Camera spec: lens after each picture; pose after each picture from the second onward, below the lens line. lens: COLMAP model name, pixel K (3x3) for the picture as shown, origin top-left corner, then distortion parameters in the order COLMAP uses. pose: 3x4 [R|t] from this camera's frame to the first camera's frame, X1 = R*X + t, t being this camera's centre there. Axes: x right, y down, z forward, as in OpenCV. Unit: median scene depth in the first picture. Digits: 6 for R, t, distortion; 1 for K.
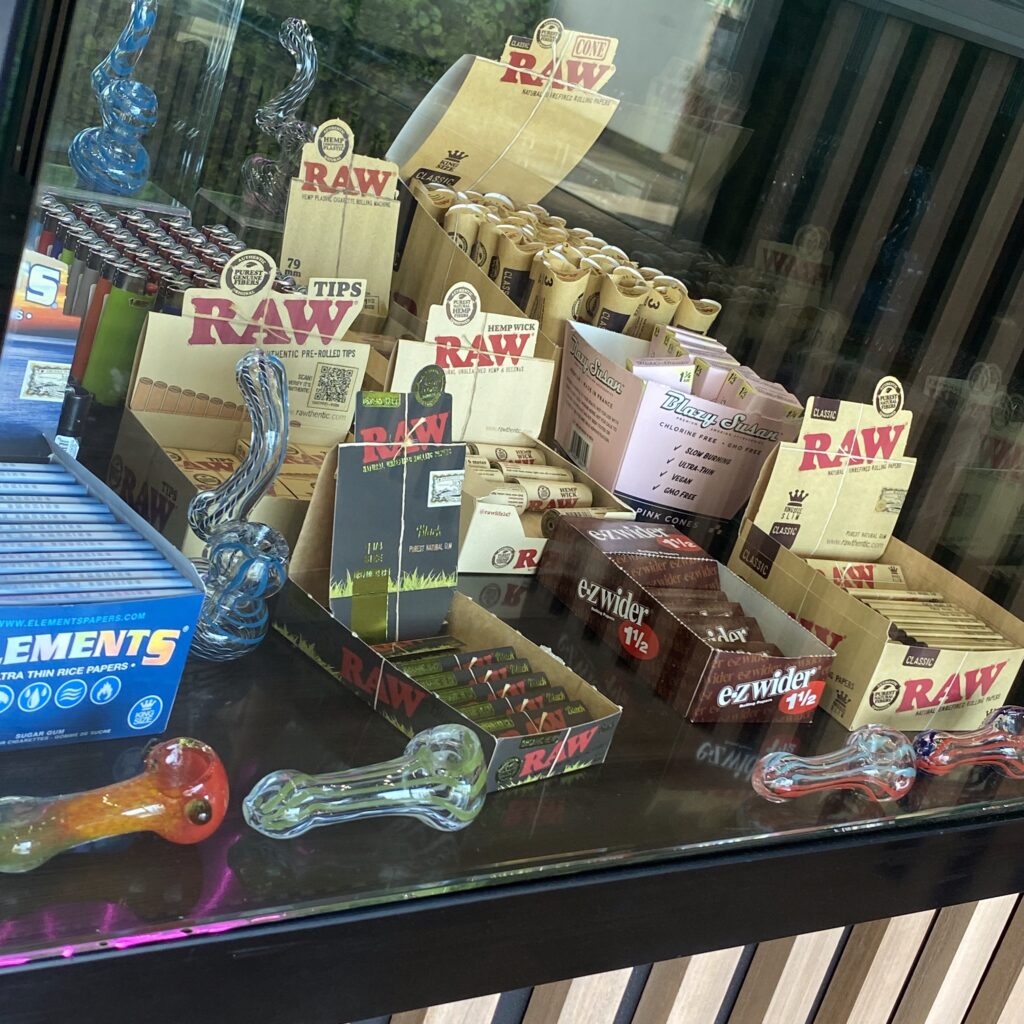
lens RADIAL K [[1716.7, 0, 511.7], [0, 1716.7, 511.3], [0, 0, 1]] dist [0.133587, 0.000000]
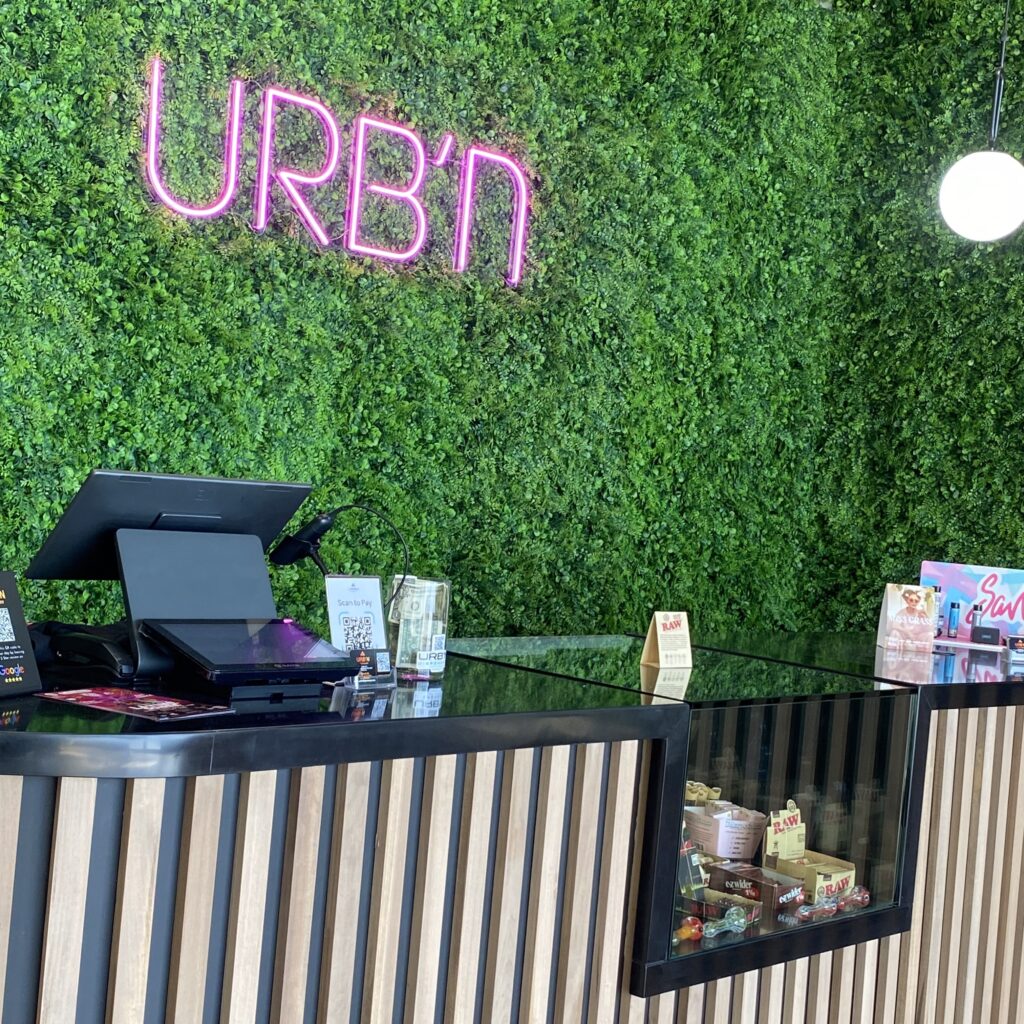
lens RADIAL K [[1716.7, 0, 511.9], [0, 1716.7, 512.0], [0, 0, 1]] dist [0.133587, 0.000000]
pose [[0.961244, -0.221673, 0.163924, -0.714302], [0.257585, 0.934060, -0.247348, 0.088211], [-0.098285, 0.279986, 0.954960, -2.259219]]
